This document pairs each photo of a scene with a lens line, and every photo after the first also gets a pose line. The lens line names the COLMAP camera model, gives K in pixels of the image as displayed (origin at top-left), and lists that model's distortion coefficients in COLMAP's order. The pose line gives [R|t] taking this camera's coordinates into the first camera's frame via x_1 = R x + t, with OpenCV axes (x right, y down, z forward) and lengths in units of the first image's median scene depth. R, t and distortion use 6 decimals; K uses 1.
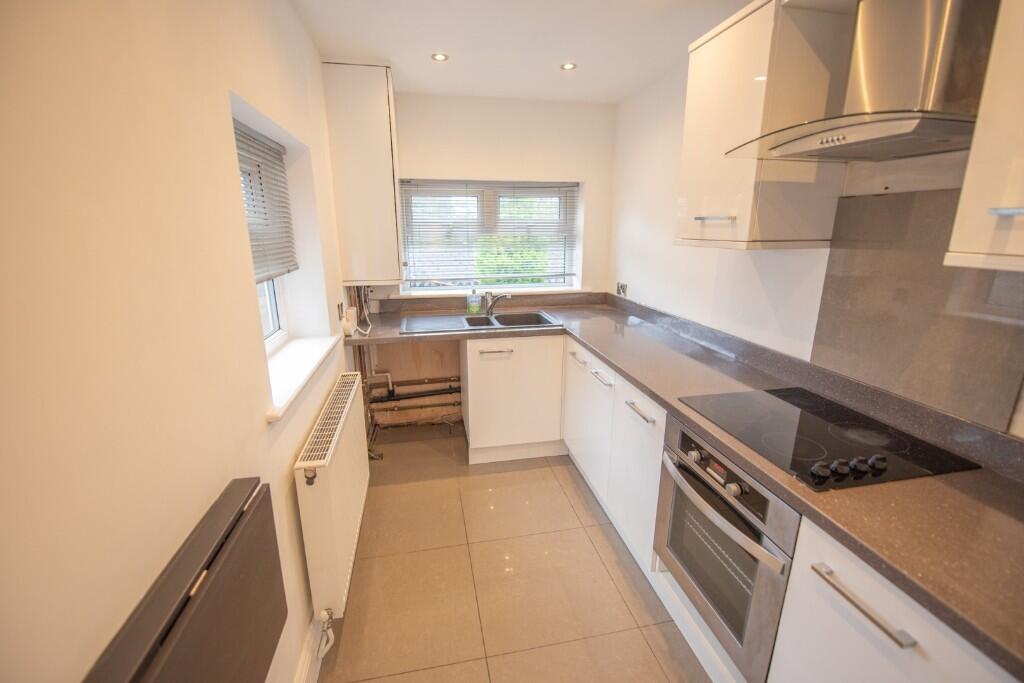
lens RADIAL K [[430.3, 0, 509.4], [0, 430.3, 344.4], [0, 0, 1]] dist [-0.015455, -0.000365]
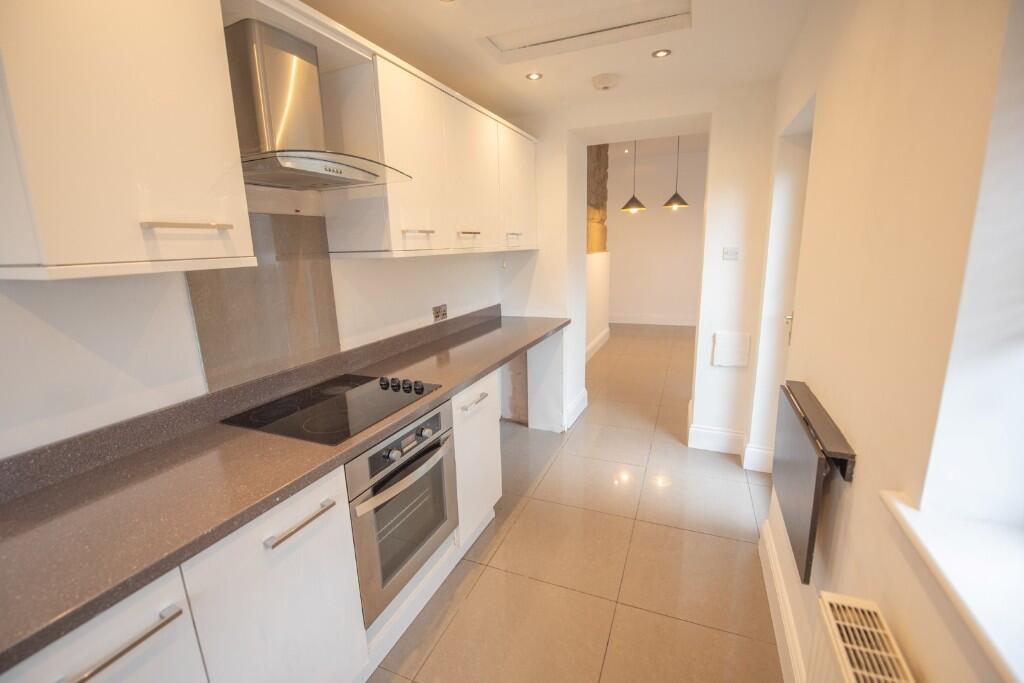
lens RADIAL K [[433.0, 0, 487.2], [0, 433.0, 340.5], [0, 0, 1]] dist [-0.000344, -0.000080]
pose [[-0.799725, -0.095860, 0.592664, -0.156813], [0.193146, 0.893610, 0.405161, -0.169223], [-0.568449, 0.438488, -0.696128, 0.682550]]
